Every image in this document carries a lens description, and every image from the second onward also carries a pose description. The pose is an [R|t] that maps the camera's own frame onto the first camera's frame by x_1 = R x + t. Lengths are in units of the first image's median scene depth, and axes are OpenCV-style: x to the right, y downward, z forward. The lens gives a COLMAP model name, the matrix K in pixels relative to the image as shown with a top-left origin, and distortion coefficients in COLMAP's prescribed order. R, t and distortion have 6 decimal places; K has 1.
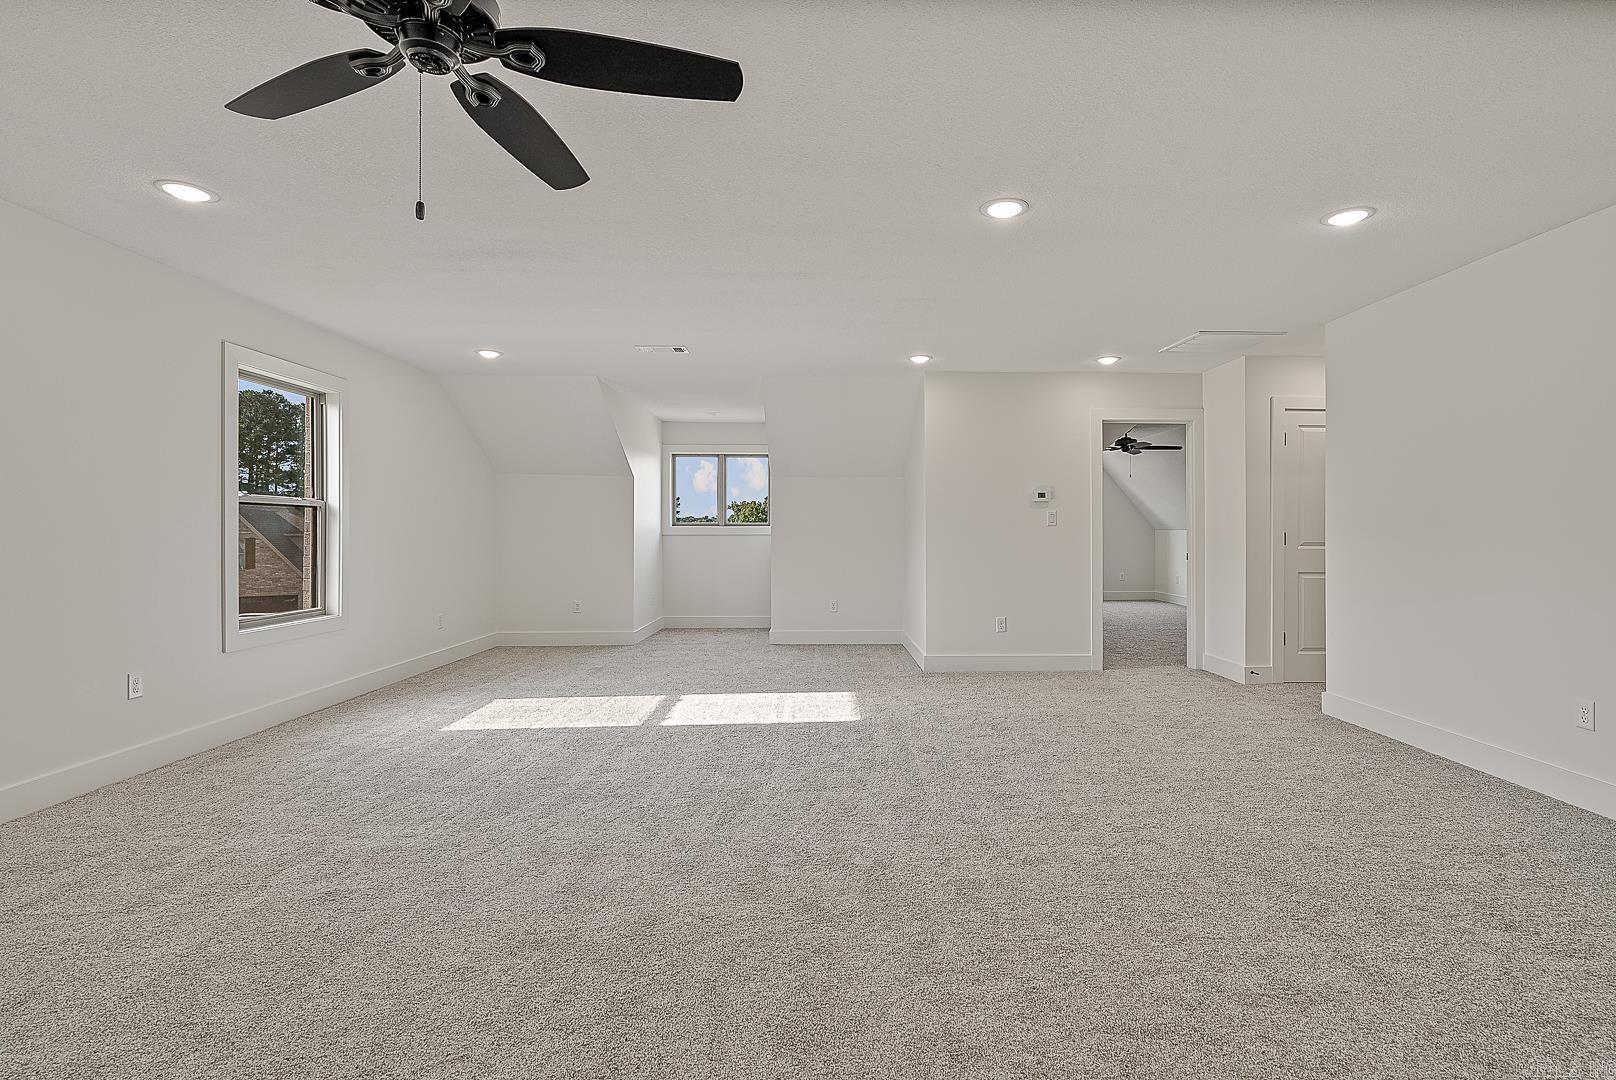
lens RADIAL K [[761.0, 0, 808.0], [0, 761.0, 540.0], [0, 0, 1]] dist [0.001806, 0.000201]
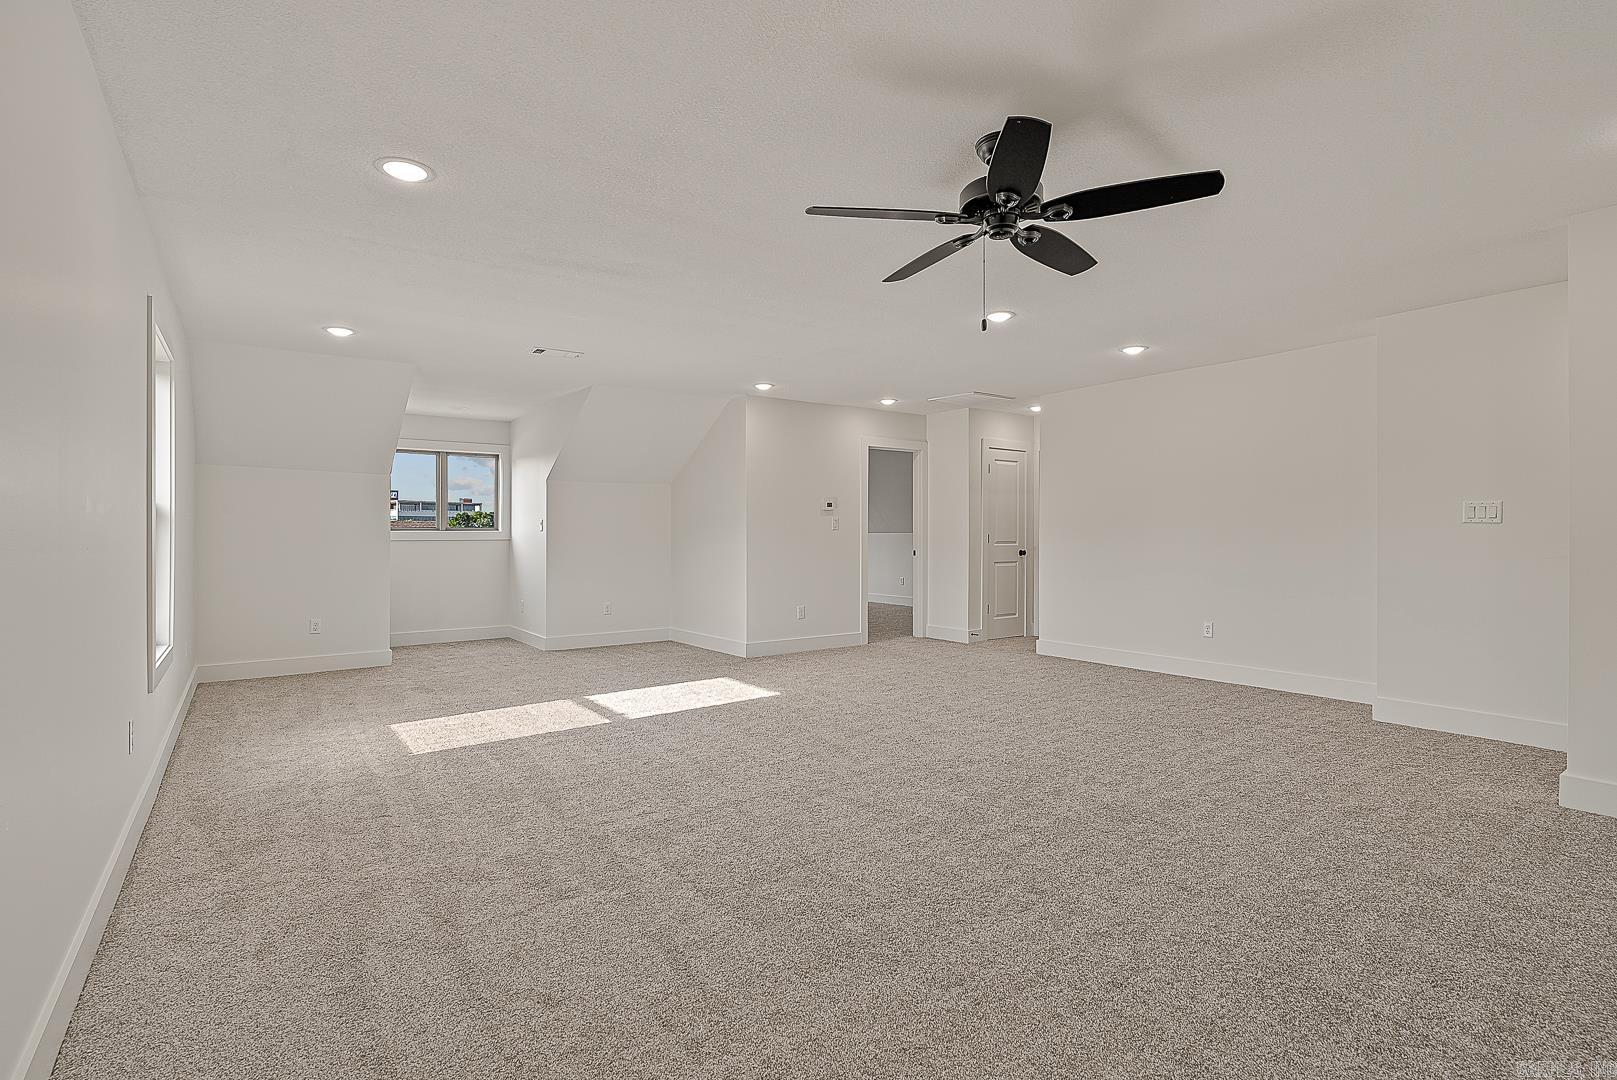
lens RADIAL K [[782.3, 0, 808.5], [0, 782.3, 540.0], [0, 0, 1]] dist [-0.015674, -0.000127]
pose [[0.831911, -0.007005, 0.554865, -0.425933], [0.011921, 0.999915, -0.005248, 0.004516], [-0.554781, 0.010981, 0.831924, -0.025589]]
